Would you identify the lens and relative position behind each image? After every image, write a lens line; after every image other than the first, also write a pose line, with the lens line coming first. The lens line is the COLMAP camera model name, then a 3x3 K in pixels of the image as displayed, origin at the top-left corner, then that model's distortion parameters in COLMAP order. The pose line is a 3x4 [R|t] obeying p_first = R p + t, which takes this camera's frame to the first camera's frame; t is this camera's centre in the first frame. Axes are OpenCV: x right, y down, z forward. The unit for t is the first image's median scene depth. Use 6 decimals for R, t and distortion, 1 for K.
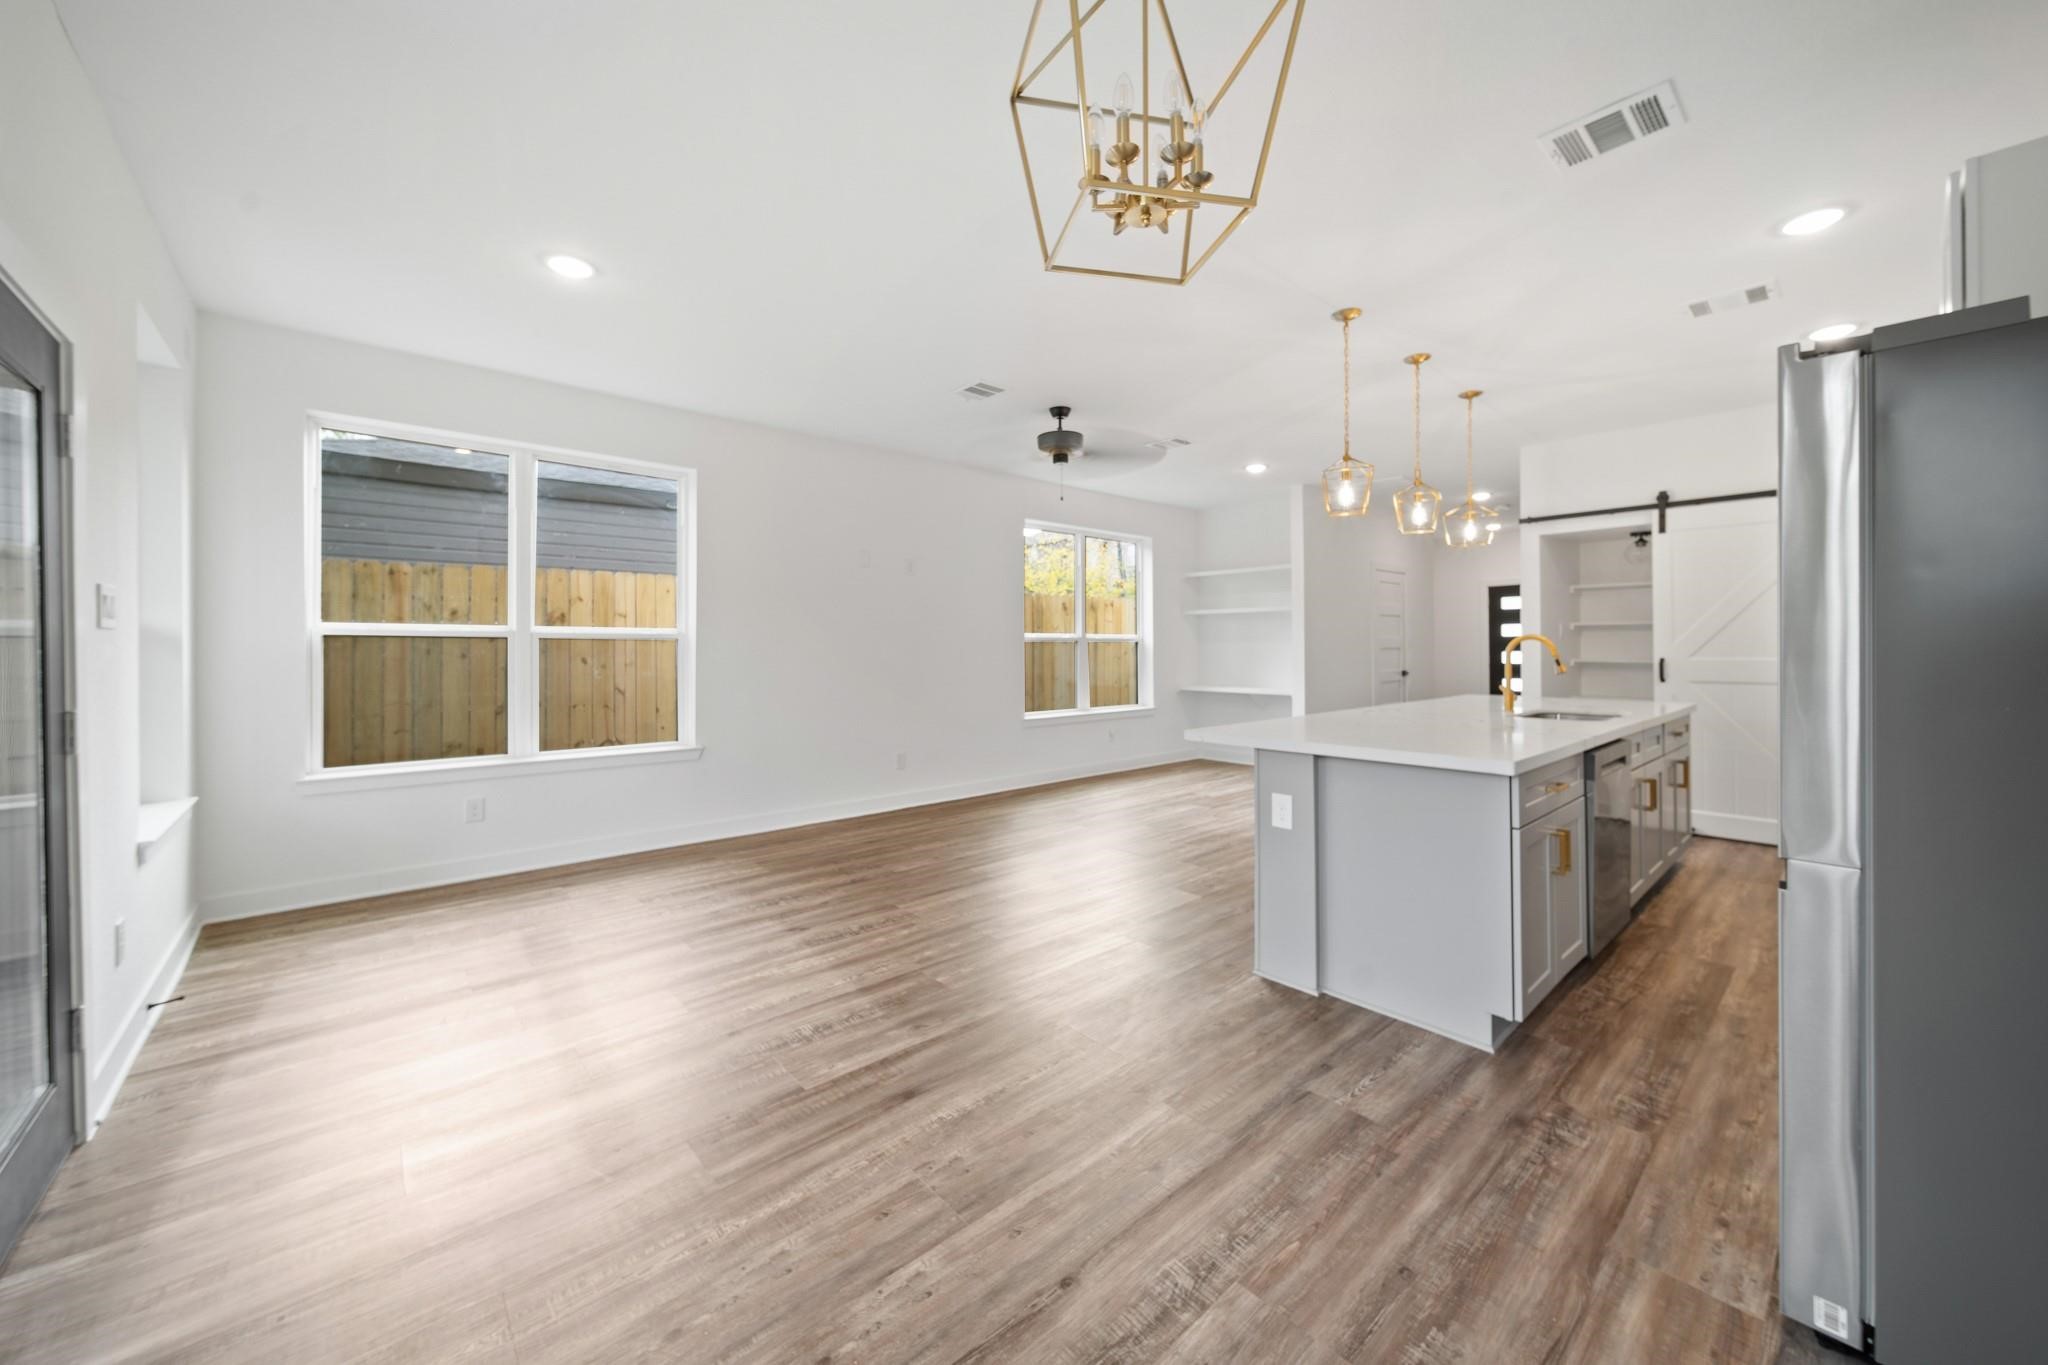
lens RADIAL K [[761.0, 0, 1024.0], [0, 761.0, 657.1], [0, 0, 1]] dist [-0.000638, -0.000035]
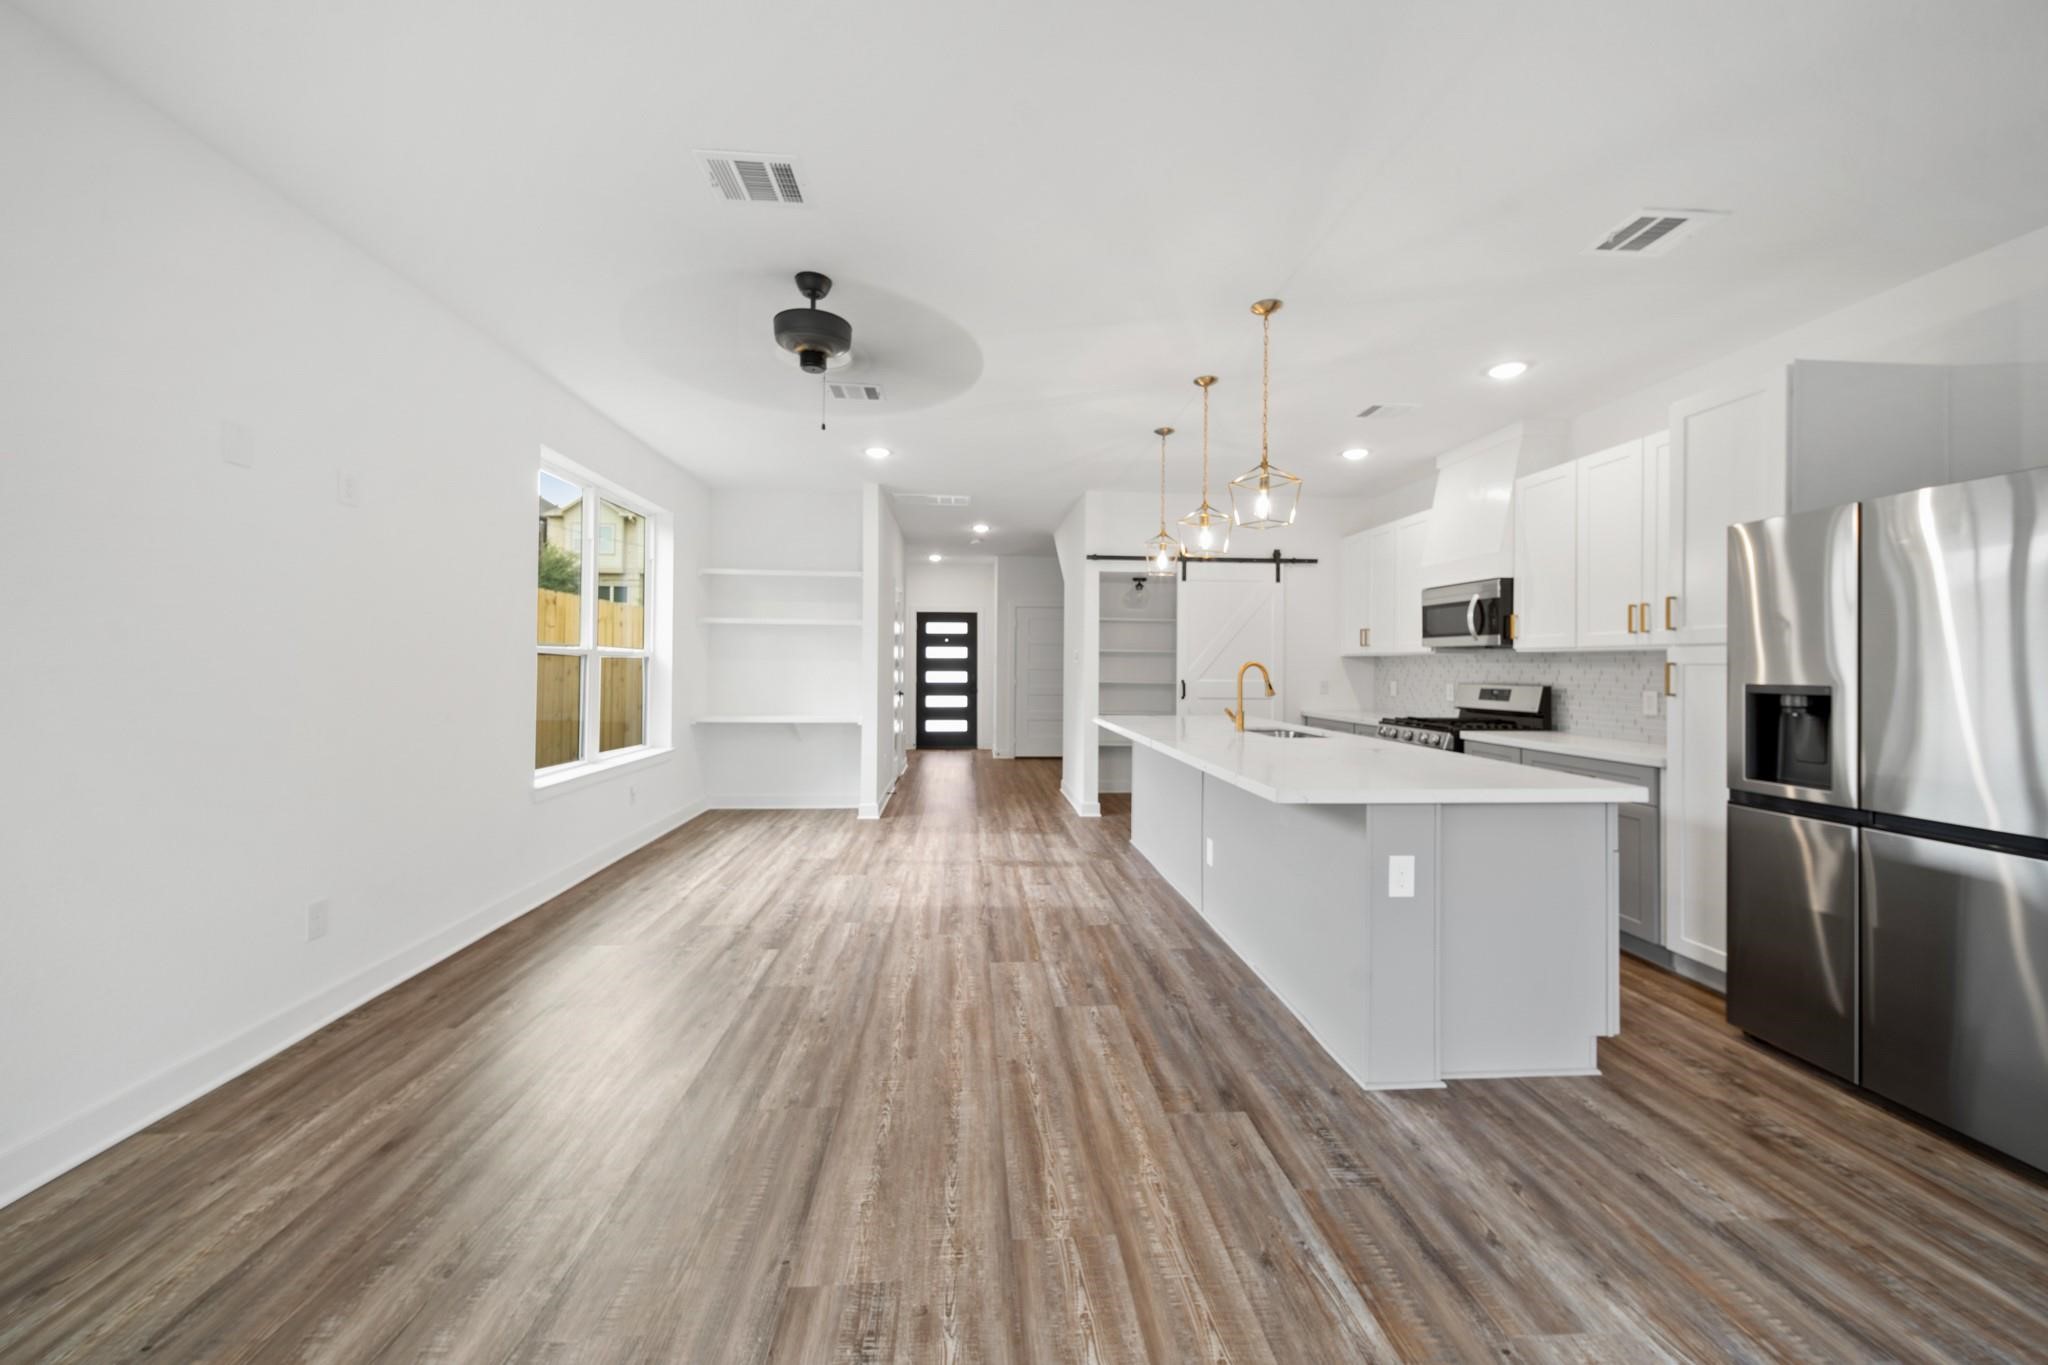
lens RADIAL K [[741.7, 0, 1024.0], [0, 741.7, 682.5], [0, 0, 1]] dist [0.000280, 0.000053]
pose [[0.602578, -0.011845, 0.797972, -0.391669], [-0.000128, 0.999888, 0.014940, -0.017938], [-0.798060, -0.009105, 0.602509, 0.605638]]
